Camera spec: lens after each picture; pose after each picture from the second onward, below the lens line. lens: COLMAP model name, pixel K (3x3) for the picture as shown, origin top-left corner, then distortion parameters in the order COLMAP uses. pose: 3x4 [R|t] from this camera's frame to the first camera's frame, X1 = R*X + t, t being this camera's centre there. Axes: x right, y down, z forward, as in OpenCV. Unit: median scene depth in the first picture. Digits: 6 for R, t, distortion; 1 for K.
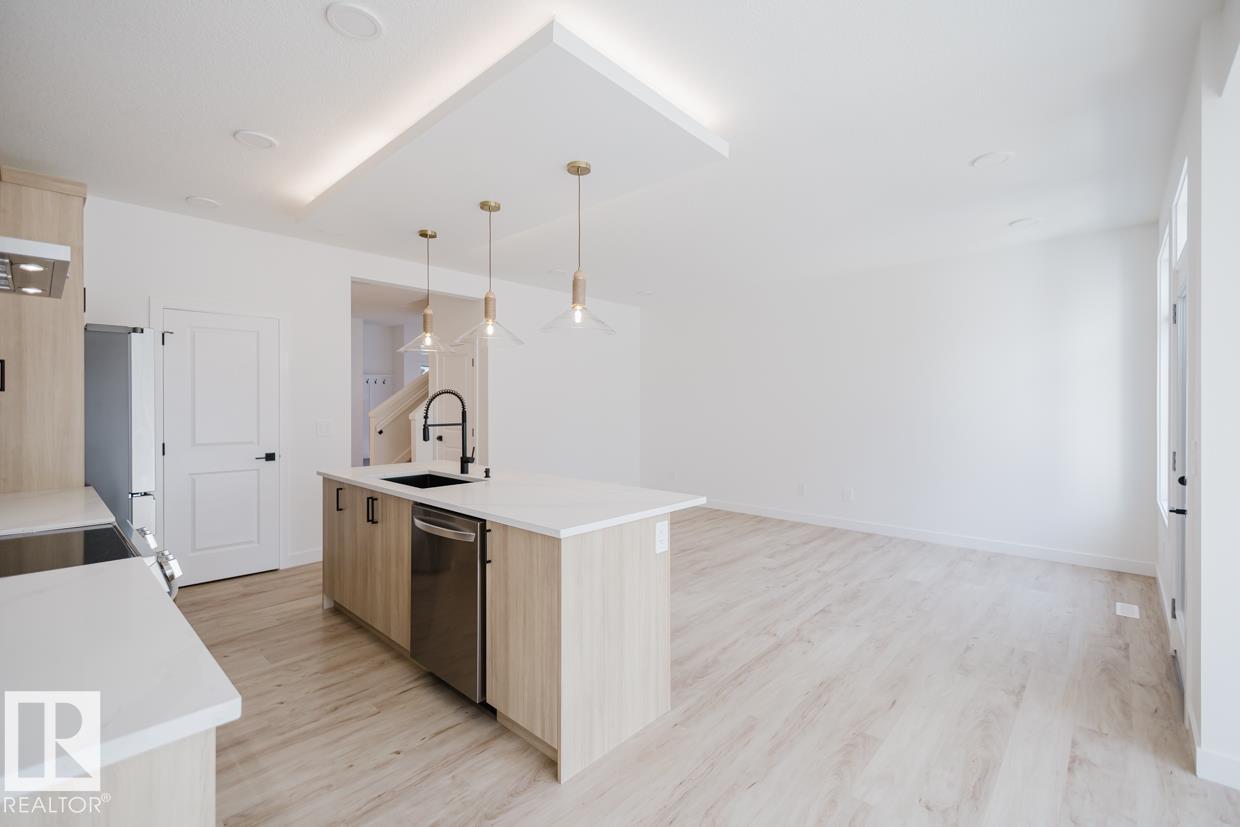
lens RADIAL K [[535.2, 0, 620.1], [0, 535.2, 405.8], [0, 0, 1]] dist [0.017787, -0.007285]
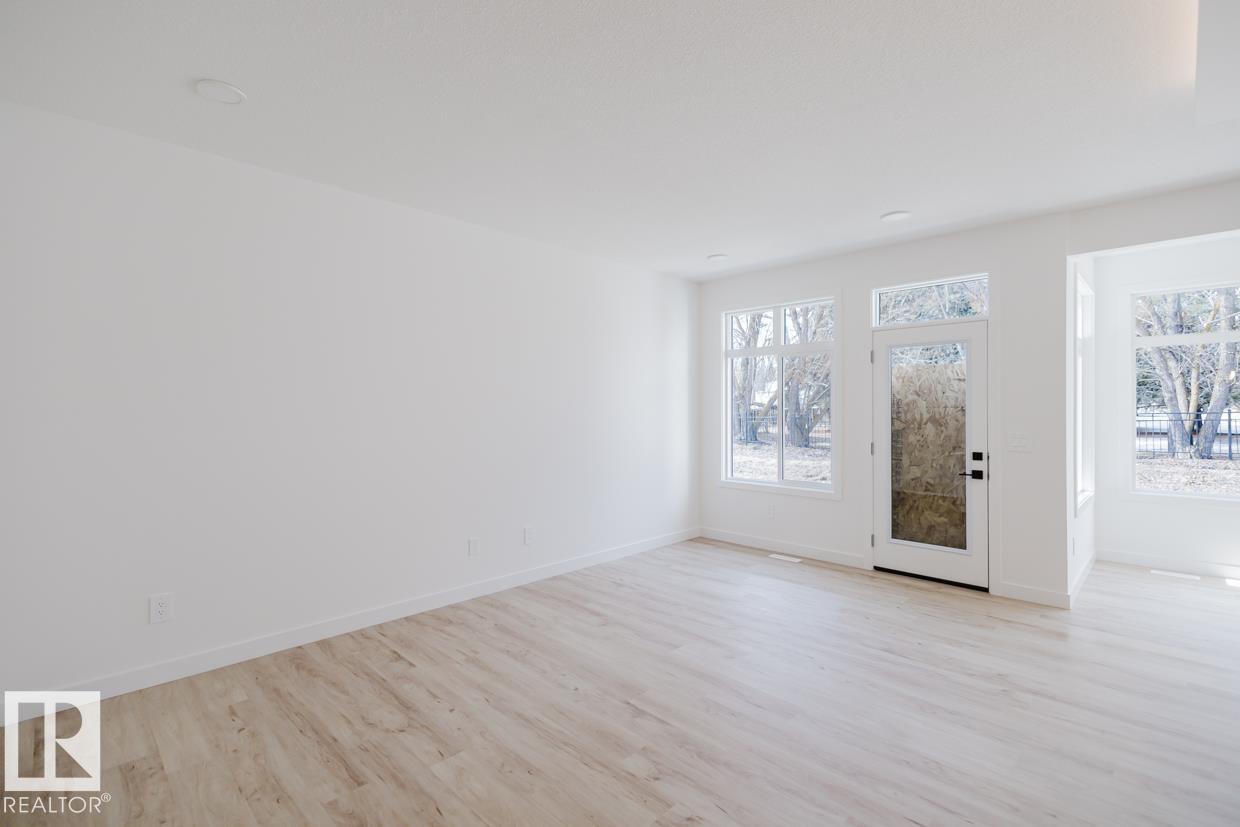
lens RADIAL K [[562.6, 0, 588.9], [0, 562.6, 408.6], [0, 0, 1]] dist [0.018770, -0.009000]
pose [[0.066848, 0.000829, 0.997763, -0.616472], [0.007740, 0.999969, -0.001349, -0.015917], [-0.997733, 0.007813, 0.066840, 1.536069]]
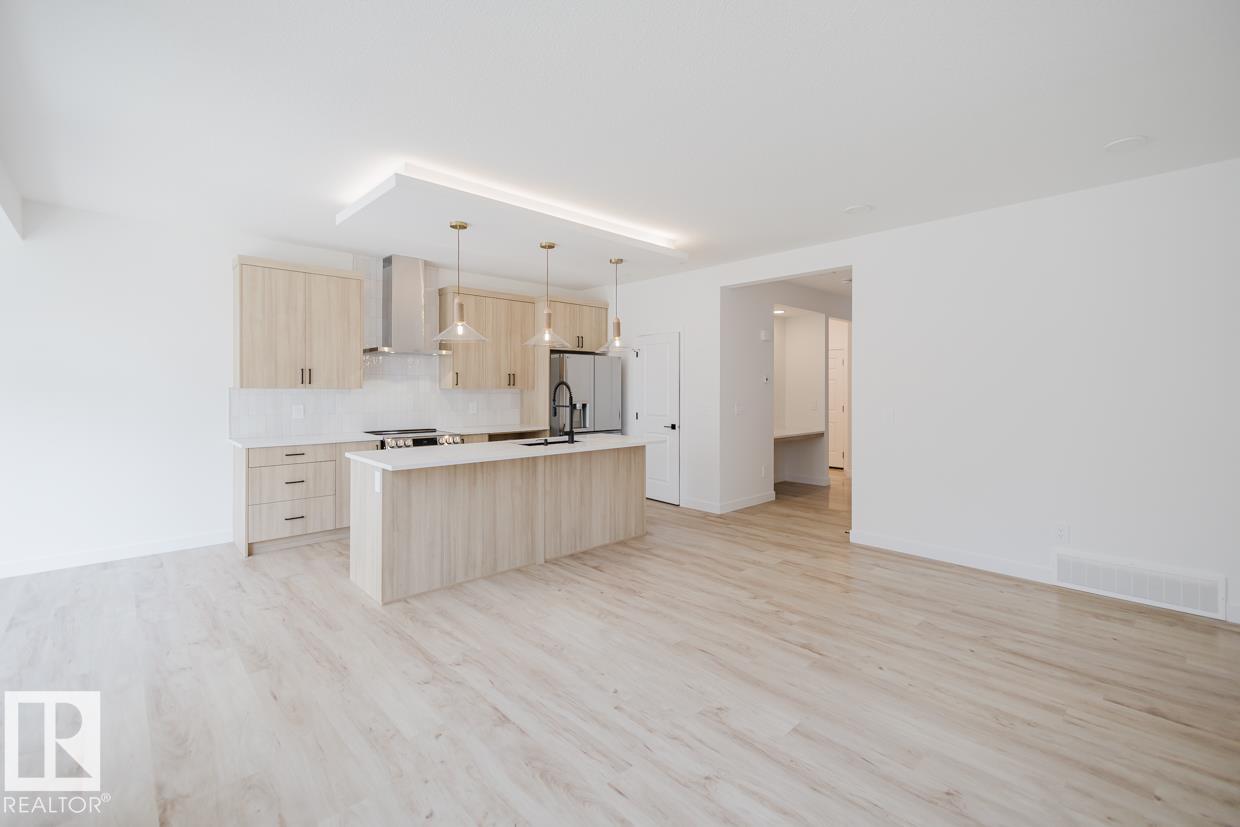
lens RADIAL K [[535.2, 0, 620.1], [0, 535.2, 405.8], [0, 0, 1]] dist [0.017787, -0.007285]
pose [[-0.073223, 0.034411, -0.996722, 1.074066], [-0.005247, 0.999377, 0.034888, -0.015732], [0.997302, 0.007784, -0.072997, 1.277005]]
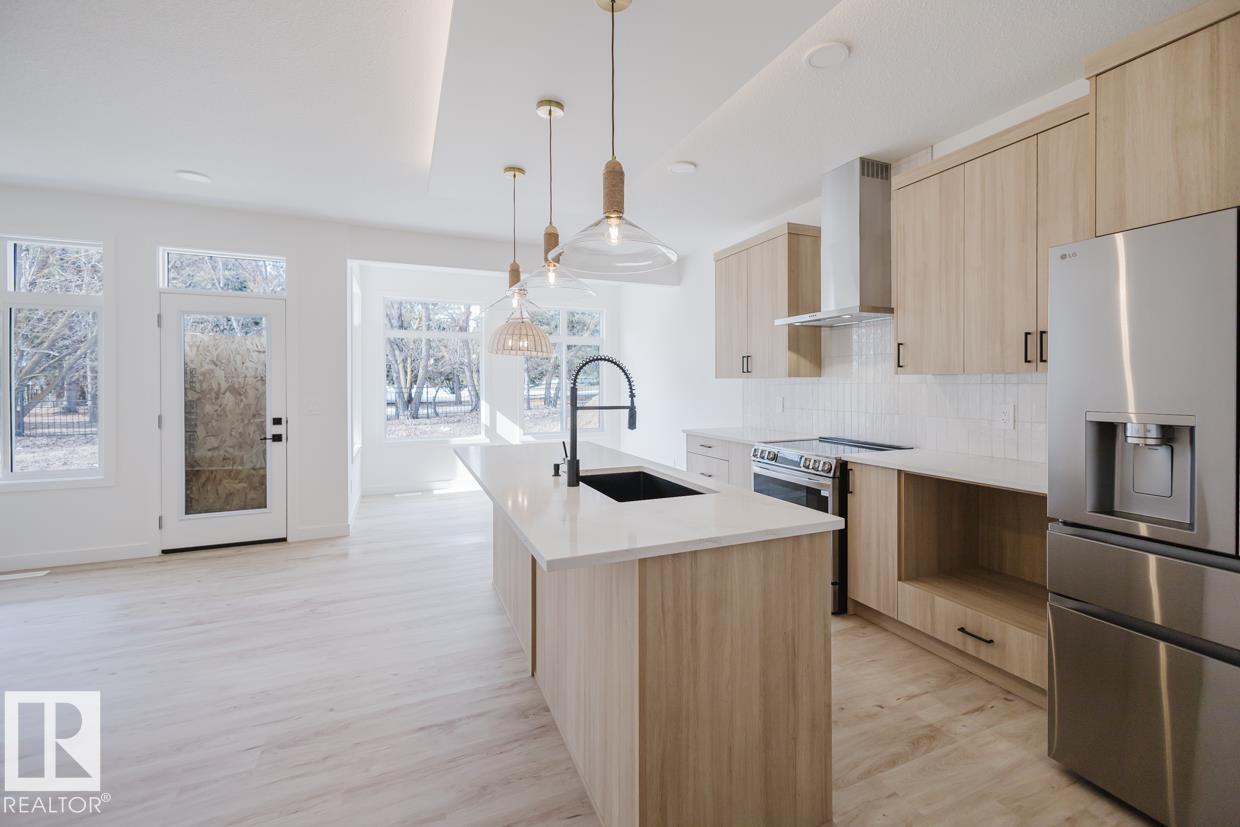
lens RADIAL K [[531.3, 0, 642.8], [0, 531.3, 387.9], [0, 0, 1]] dist [0.015132, -0.000518]
pose [[-0.920139, -0.000334, 0.391592, -0.649520], [0.003946, 0.999941, 0.010125, 0.003860], [-0.391573, 0.010862, -0.920083, 1.622412]]
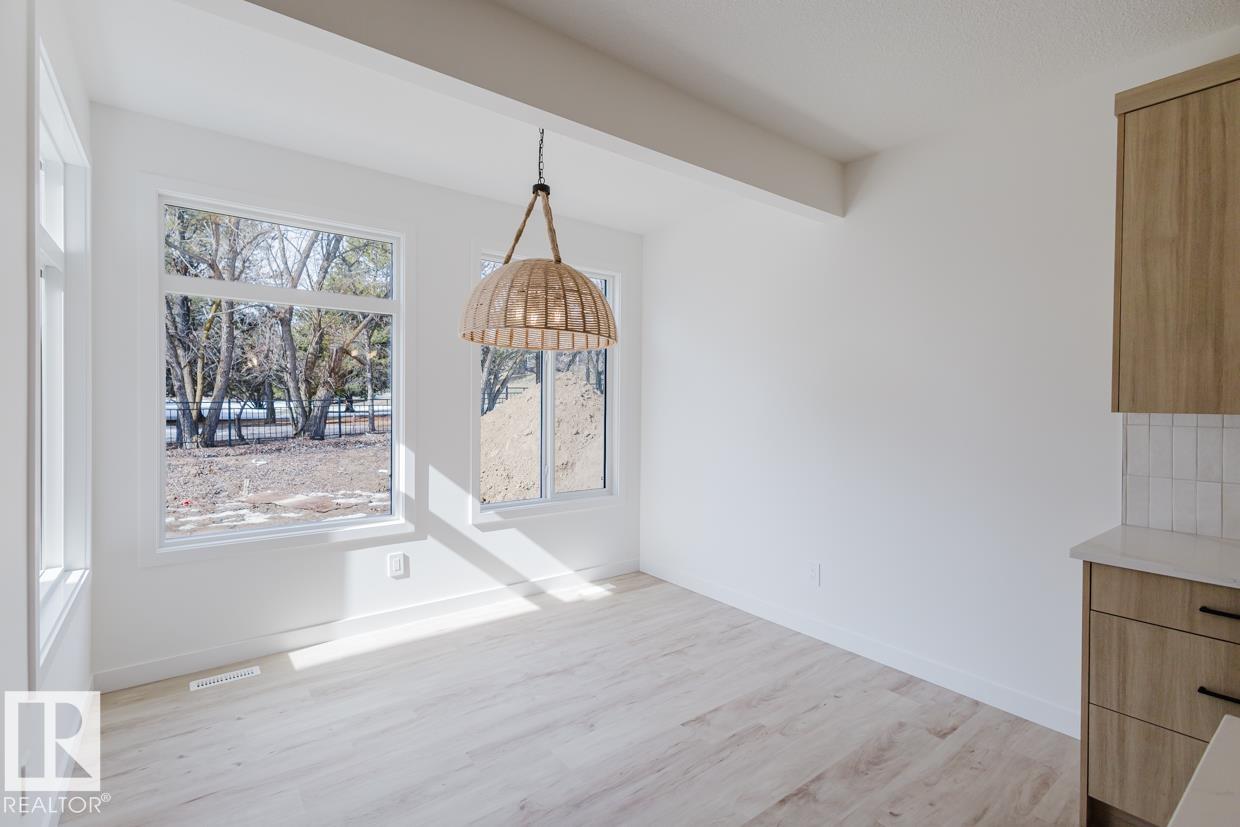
lens RADIAL K [[575.4, 0, 614.7], [0, 575.4, 409.2], [0, 0, 1]] dist [0.014636, -0.000424]
pose [[-0.982325, -0.013024, 0.186730, 0.167794], [-0.009532, 0.999763, 0.019584, -0.017067], [-0.186941, 0.017458, -0.982216, 0.913342]]
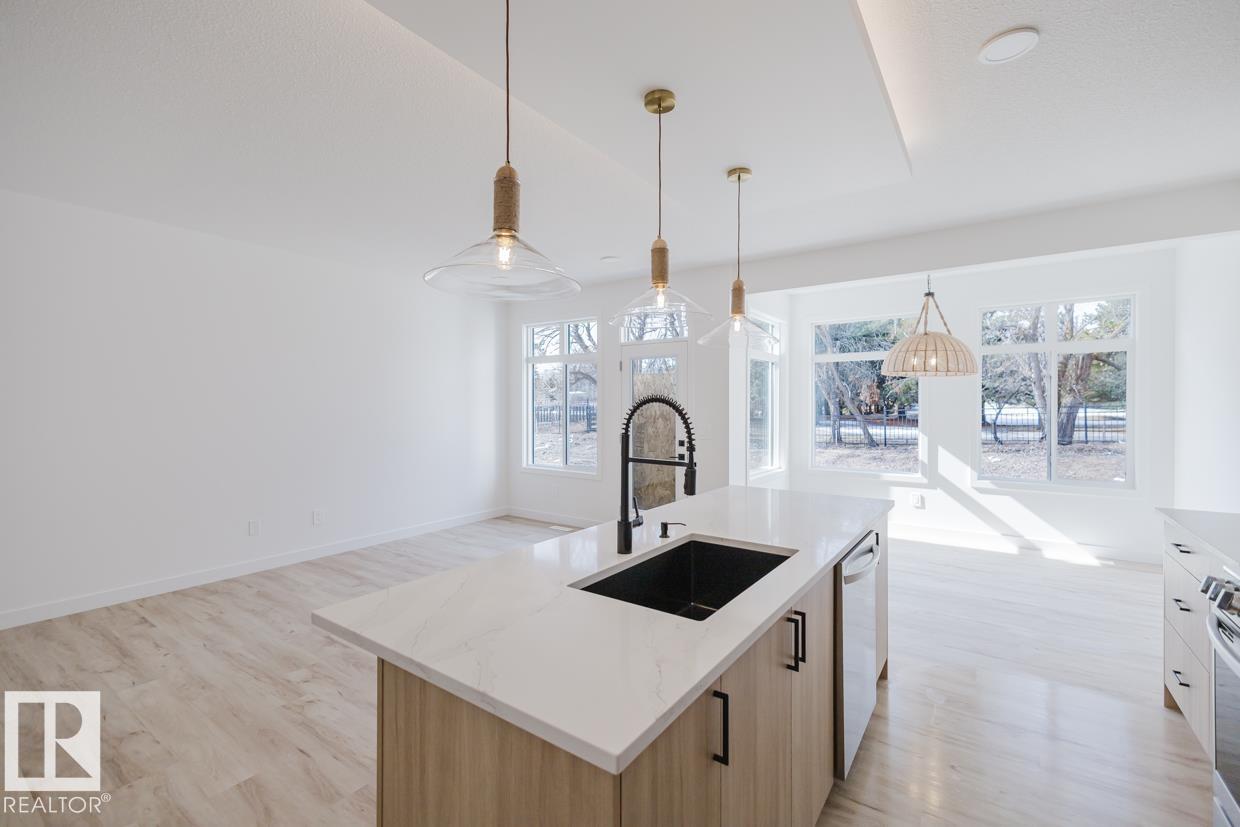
lens RADIAL K [[535.2, 0, 620.1], [0, 535.2, 405.8], [0, 0, 1]] dist [0.017787, -0.007285]
pose [[-0.126824, -0.002122, 0.991923, -0.859761], [0.005311, 0.999982, 0.002818, -0.021013], [-0.991911, 0.005626, -0.126811, 1.121466]]
